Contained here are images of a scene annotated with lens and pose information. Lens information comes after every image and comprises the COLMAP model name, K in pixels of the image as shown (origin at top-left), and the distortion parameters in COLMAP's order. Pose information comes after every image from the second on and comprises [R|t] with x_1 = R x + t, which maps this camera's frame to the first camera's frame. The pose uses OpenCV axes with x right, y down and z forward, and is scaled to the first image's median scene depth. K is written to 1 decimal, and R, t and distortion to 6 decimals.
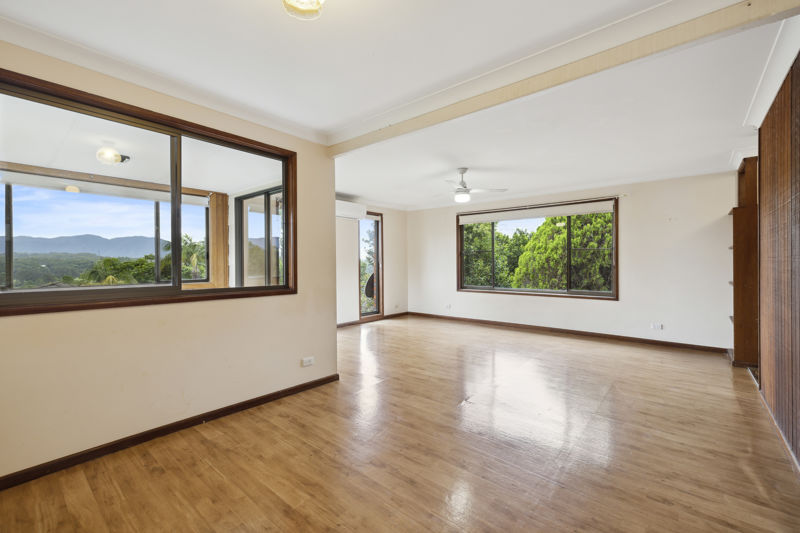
lens RADIAL K [[344.1, 0, 403.3], [0, 344.1, 269.6], [0, 0, 1]] dist [-0.017054, 0.000705]
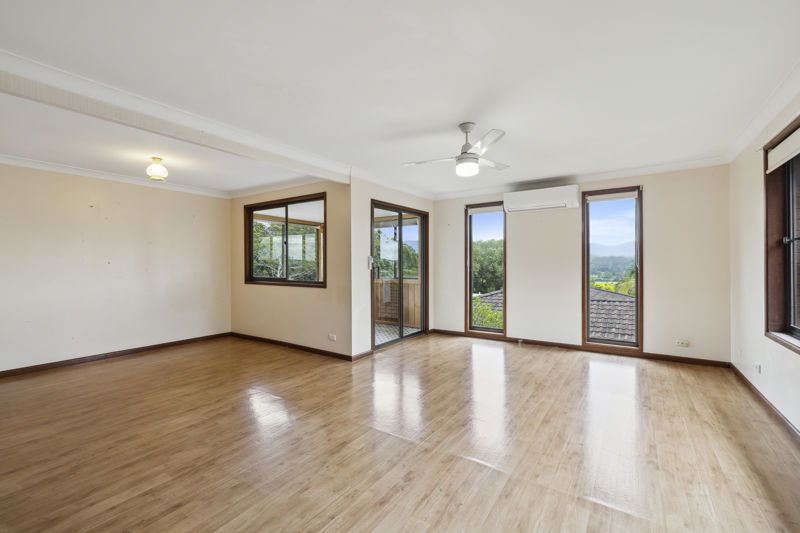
lens RADIAL K [[344.1, 0, 403.8], [0, 344.1, 263.8], [0, 0, 1]] dist [-0.017054, 0.000705]
pose [[0.112840, 0.005796, -0.993596, 1.420135], [0.005028, 0.999967, 0.006404, -0.044072], [0.993600, -0.005719, 0.112807, 1.382851]]
